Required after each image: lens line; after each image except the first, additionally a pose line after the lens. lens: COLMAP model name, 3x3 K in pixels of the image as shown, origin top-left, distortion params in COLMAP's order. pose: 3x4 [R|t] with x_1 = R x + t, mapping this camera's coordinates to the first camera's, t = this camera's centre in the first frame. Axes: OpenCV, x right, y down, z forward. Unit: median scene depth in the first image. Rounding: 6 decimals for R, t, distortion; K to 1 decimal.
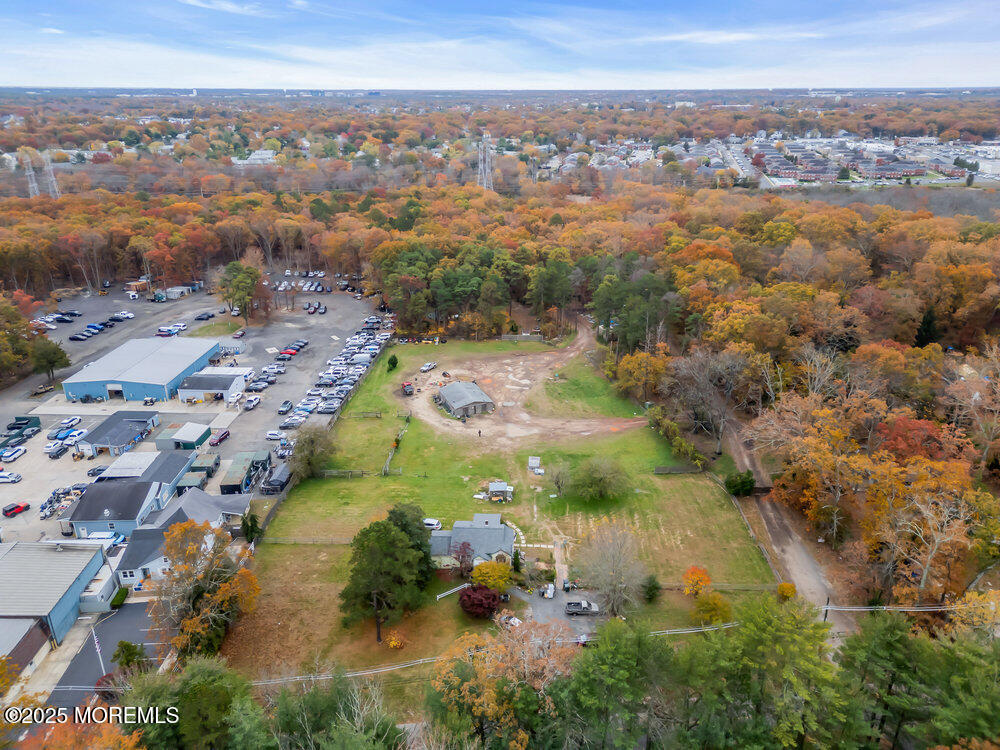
lens RADIAL K [[688.7, 0, 500.0], [0, 688.7, 375.0], [0, 0, 1]] dist [0.094981, -0.095172]
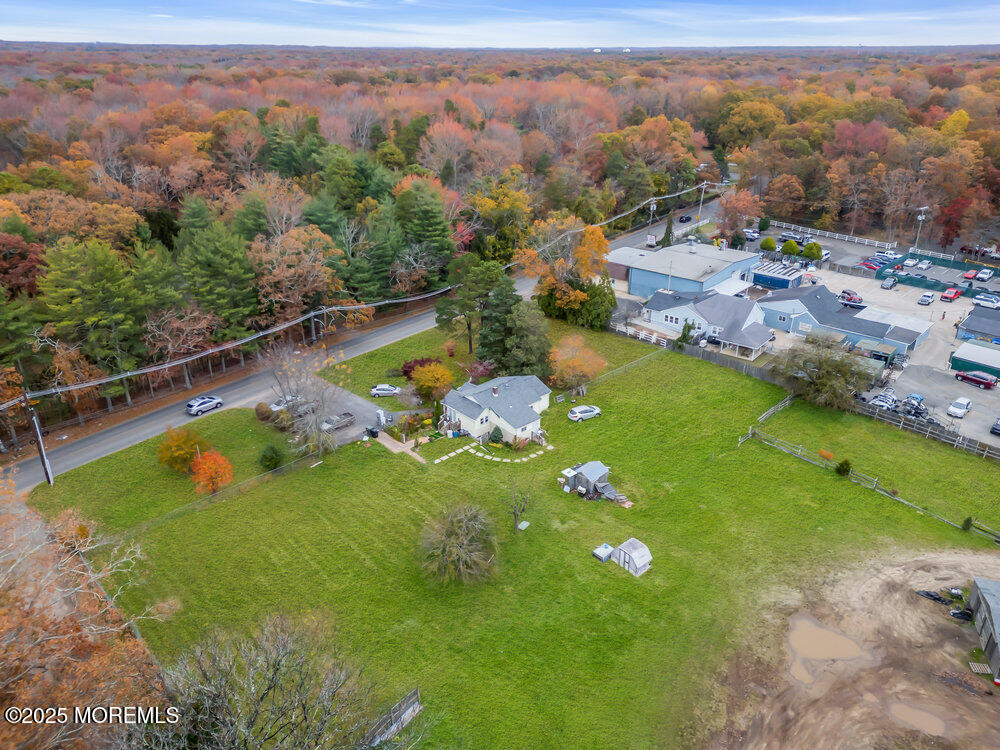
lens RADIAL K [[688.7, 0, 500.0], [0, 688.7, 375.0], [0, 0, 1]] dist [0.094981, -0.095172]
pose [[-0.704757, 0.296921, -0.644326, 0.308990], [-0.273399, 0.724392, 0.632858, -0.189723], [0.654653, 0.622169, -0.429343, 0.875220]]
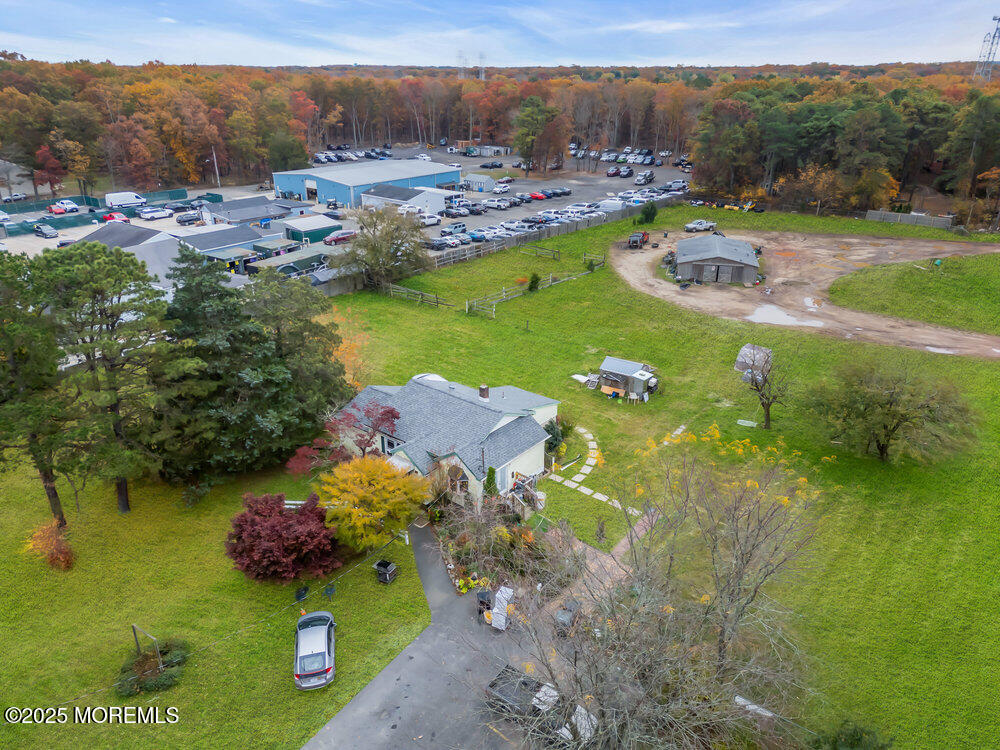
lens RADIAL K [[688.7, 0, 500.0], [0, 688.7, 375.0], [0, 0, 1]] dist [0.094981, -0.095172]
pose [[0.802400, 0.238292, -0.547148, 0.134300], [-0.225382, 0.969927, 0.091894, 0.109311], [0.552591, 0.049582, 0.831977, 0.446369]]
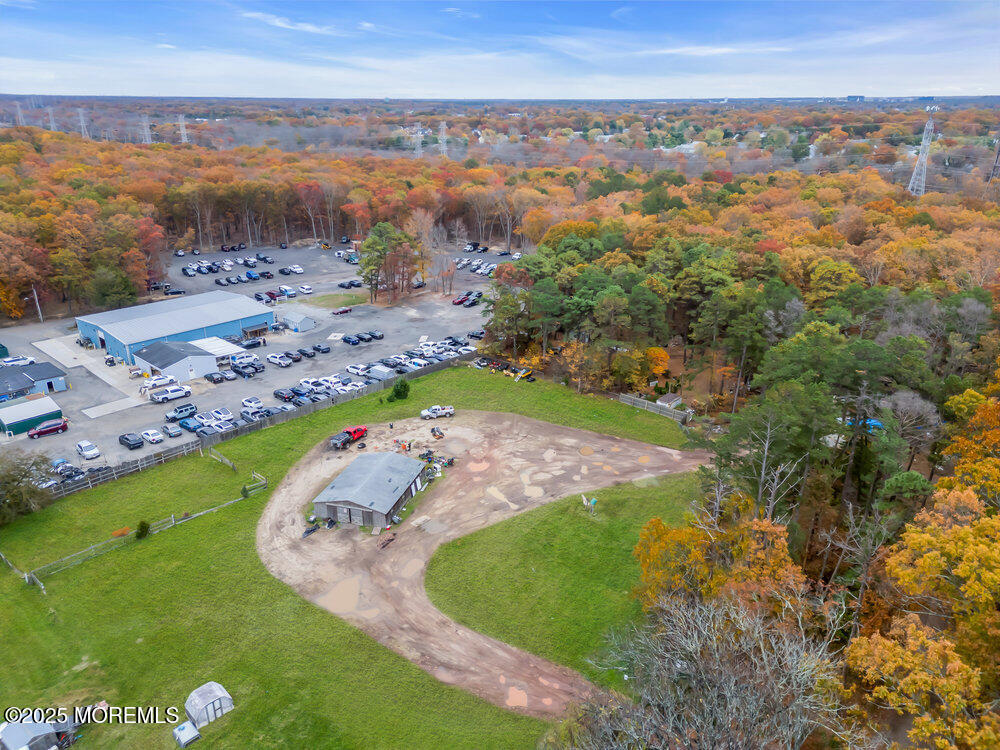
lens RADIAL K [[688.7, 0, 500.0], [0, 688.7, 375.0], [0, 0, 1]] dist [0.094981, -0.095172]
pose [[0.769892, 0.235741, -0.593037, 0.316020], [-0.242497, 0.967635, 0.069835, -0.109167], [0.590306, 0.090044, 0.802141, 0.613880]]
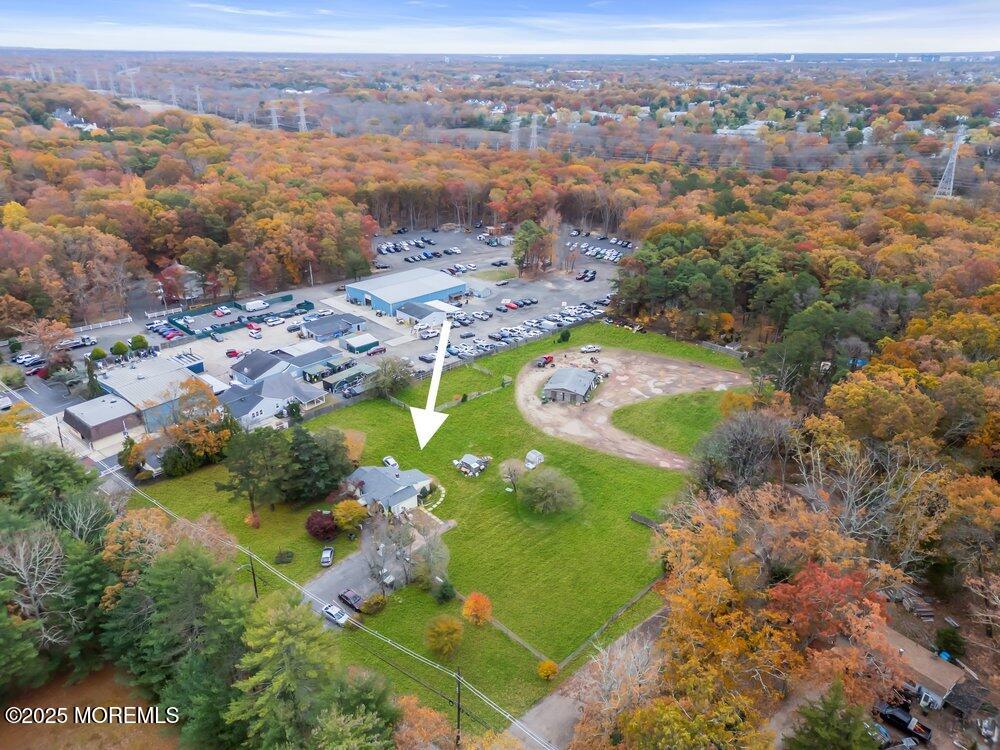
lens RADIAL K [[688.7, 0, 500.0], [0, 688.7, 375.0], [0, 0, 1]] dist [0.094981, -0.095172]
pose [[0.723146, 0.291330, -0.626248, 0.488695], [-0.264422, 0.954389, 0.138645, -0.089062], [0.638075, 0.065333, 0.767197, 0.167037]]
